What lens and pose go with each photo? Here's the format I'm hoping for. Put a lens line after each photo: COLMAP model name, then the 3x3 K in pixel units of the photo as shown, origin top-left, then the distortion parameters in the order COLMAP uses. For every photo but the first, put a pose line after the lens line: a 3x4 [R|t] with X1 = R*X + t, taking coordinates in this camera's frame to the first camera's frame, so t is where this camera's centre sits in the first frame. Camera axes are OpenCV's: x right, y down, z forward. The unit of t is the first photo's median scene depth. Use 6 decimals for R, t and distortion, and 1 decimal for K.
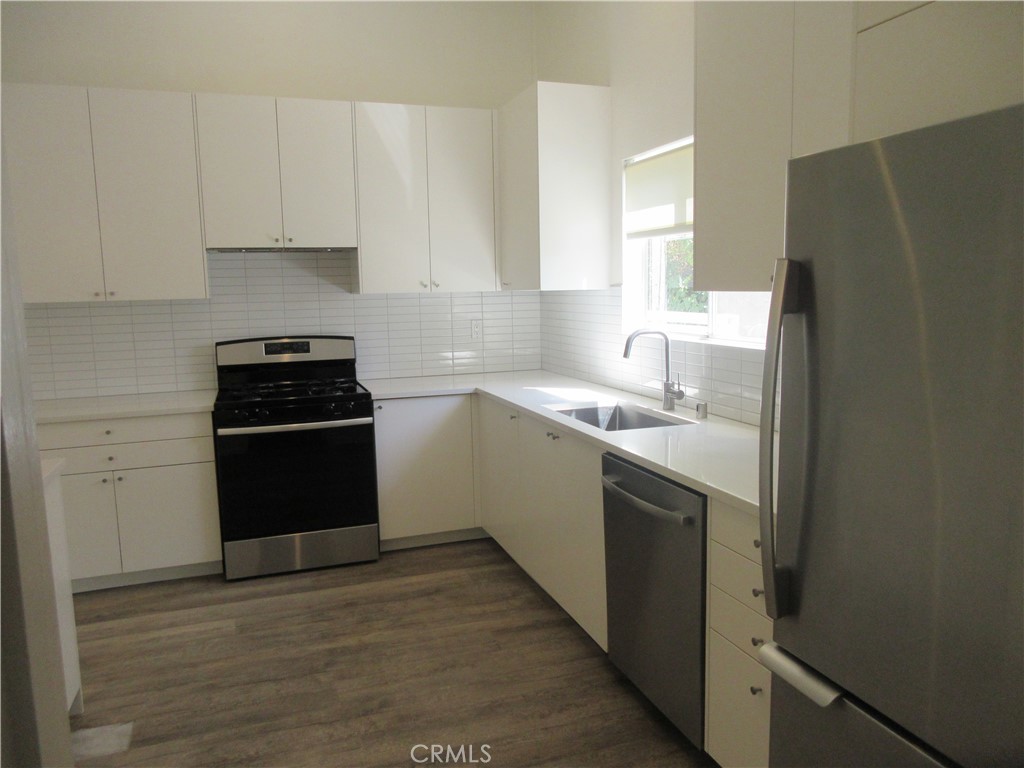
lens RADIAL K [[772.7, 0, 510.2], [0, 772.7, 383.5], [0, 0, 1]] dist [-0.005694, 0.008188]
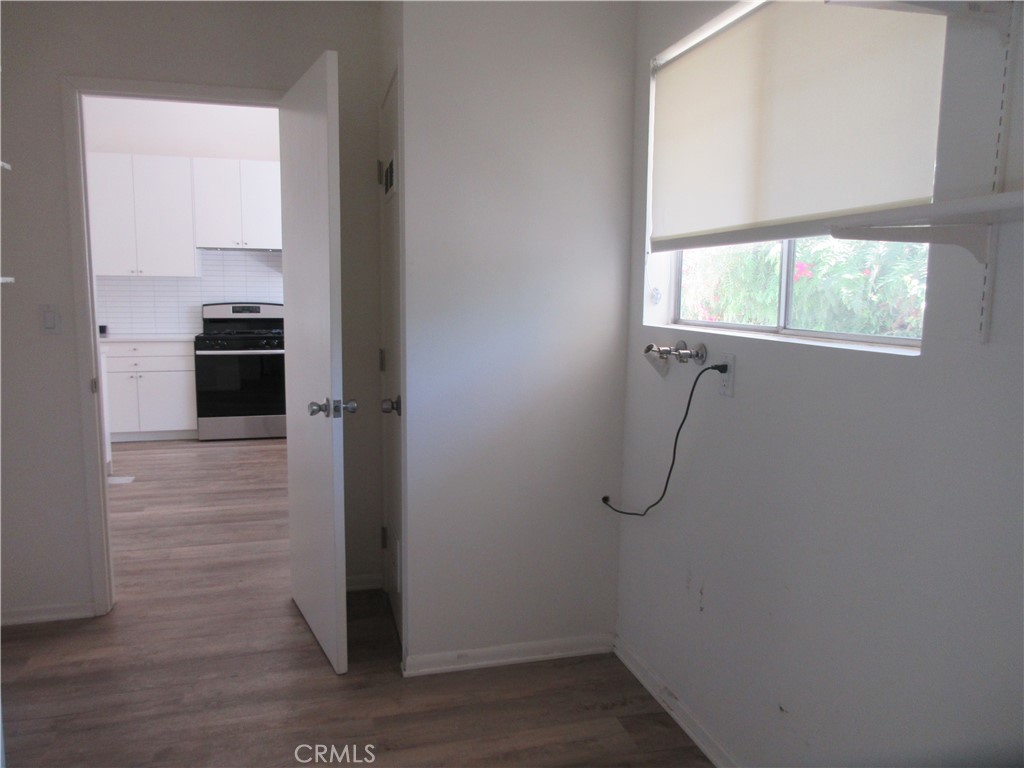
lens RADIAL K [[772.7, 0, 513.6], [0, 772.7, 385.2], [0, 0, 1]] dist [-0.005694, 0.008188]
pose [[0.997753, 0.042265, -0.051994, 0.401249], [-0.042552, 0.999084, -0.004420, 0.105781], [0.051760, 0.006623, 0.998638, -0.656923]]
